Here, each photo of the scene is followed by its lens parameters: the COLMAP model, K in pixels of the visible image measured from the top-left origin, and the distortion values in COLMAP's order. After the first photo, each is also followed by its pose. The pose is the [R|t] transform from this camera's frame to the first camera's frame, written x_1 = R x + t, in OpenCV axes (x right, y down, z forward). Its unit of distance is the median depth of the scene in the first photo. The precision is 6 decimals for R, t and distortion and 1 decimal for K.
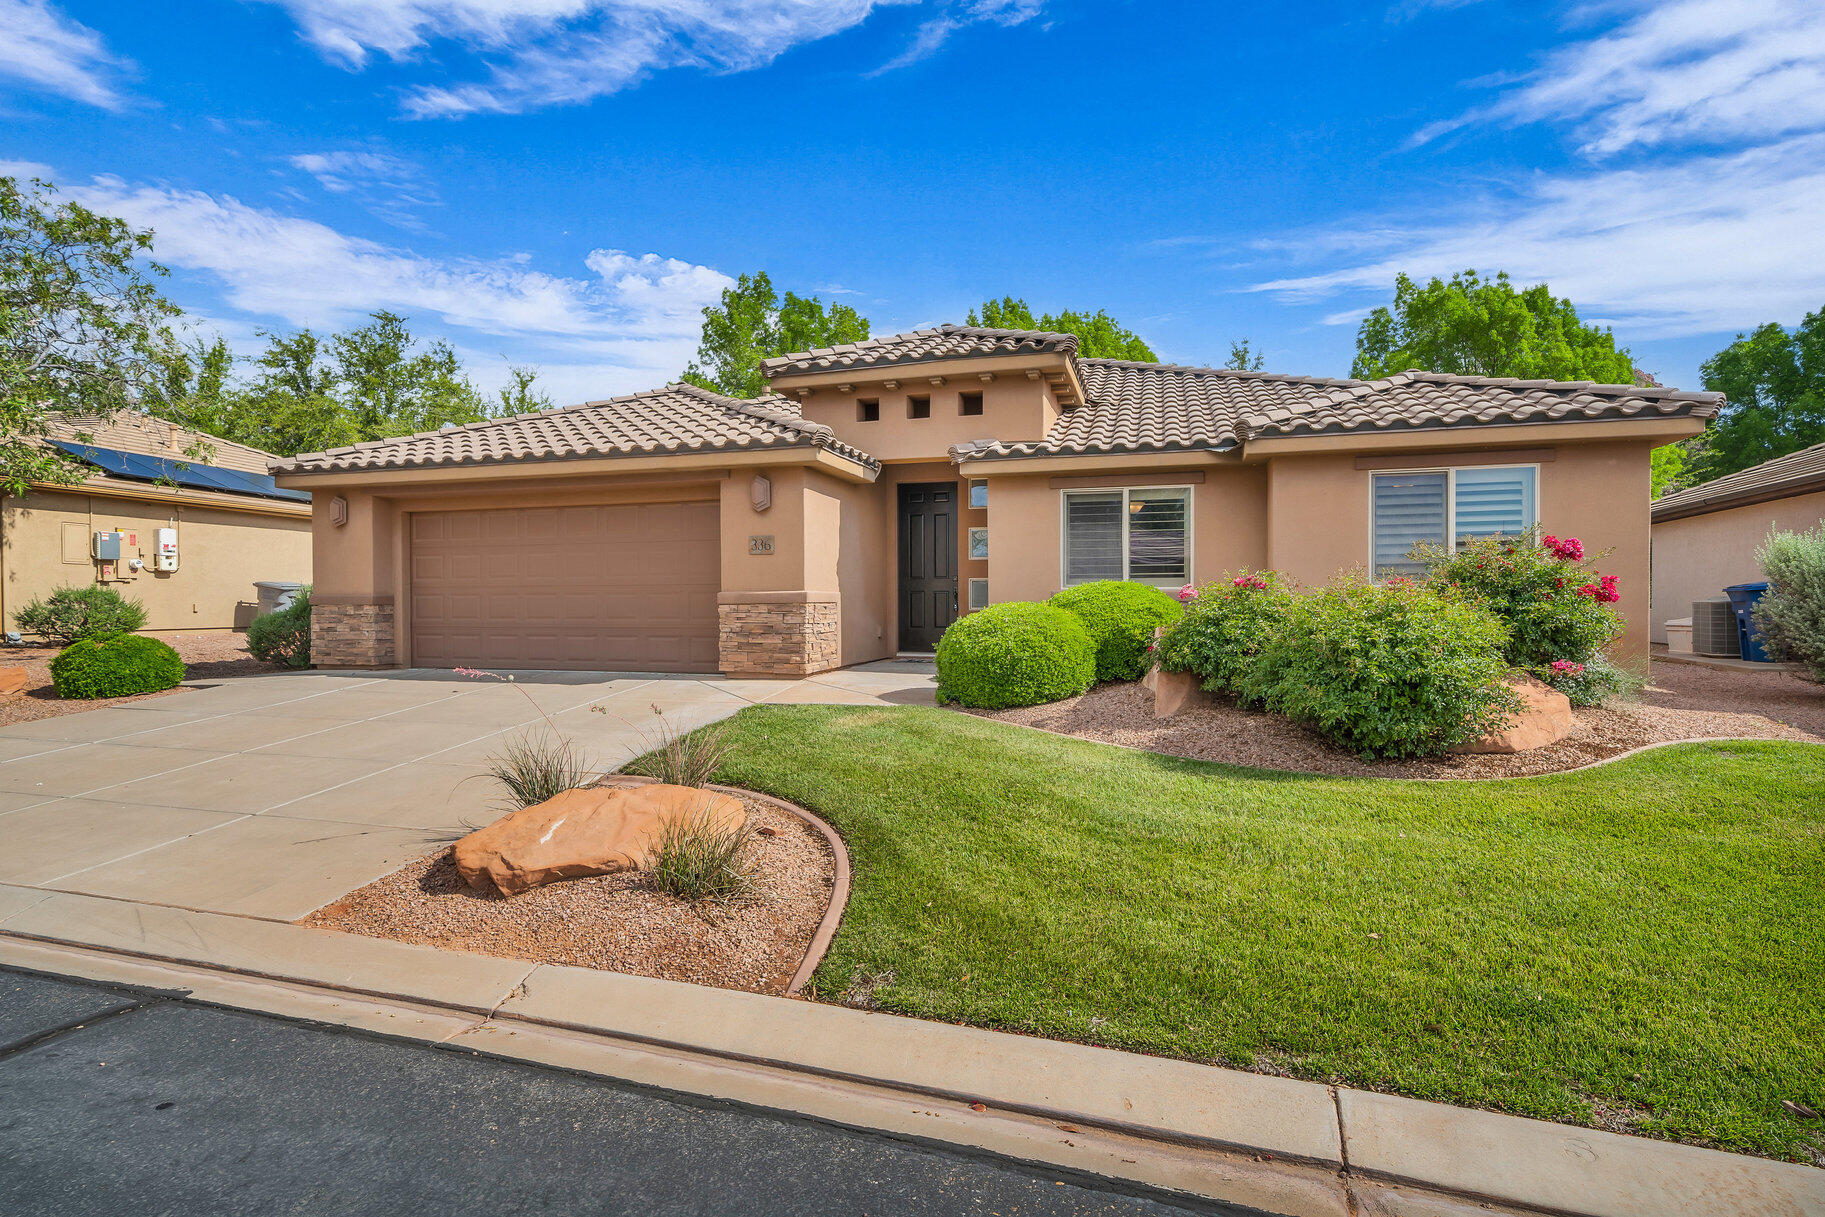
lens RADIAL K [[826.5, 0, 902.6], [0, 826.5, 606.3], [0, 0, 1]] dist [0.002746, 0.000370]
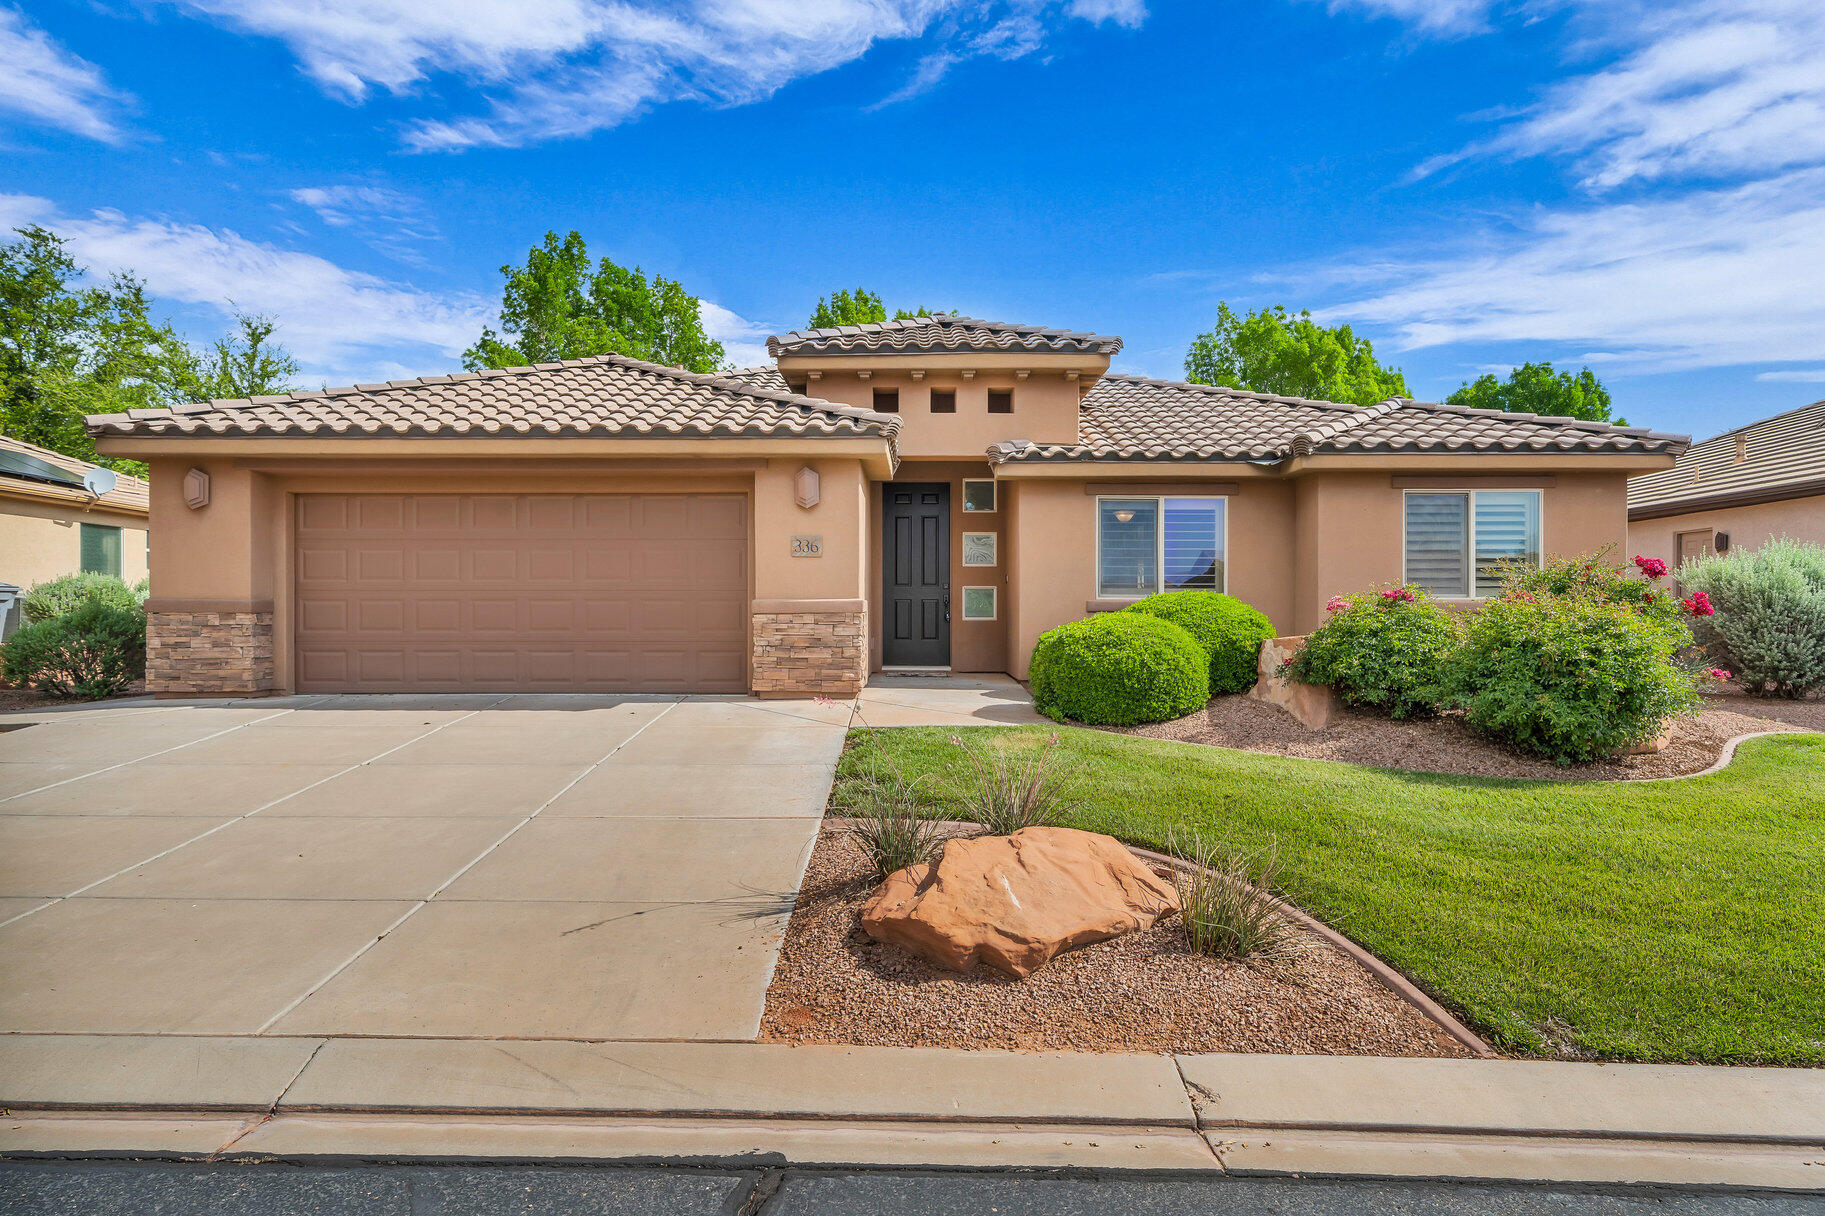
lens RADIAL K [[875.8, 0, 912.5], [0, 875.8, 608.0], [0, 0, 1]] dist [0.002586, -0.000414]
pose [[0.966846, 0.004647, 0.255317, -0.284925], [-0.002823, 0.999968, -0.007511, -0.001881], [-0.255343, 0.006541, 0.966828, 0.068181]]
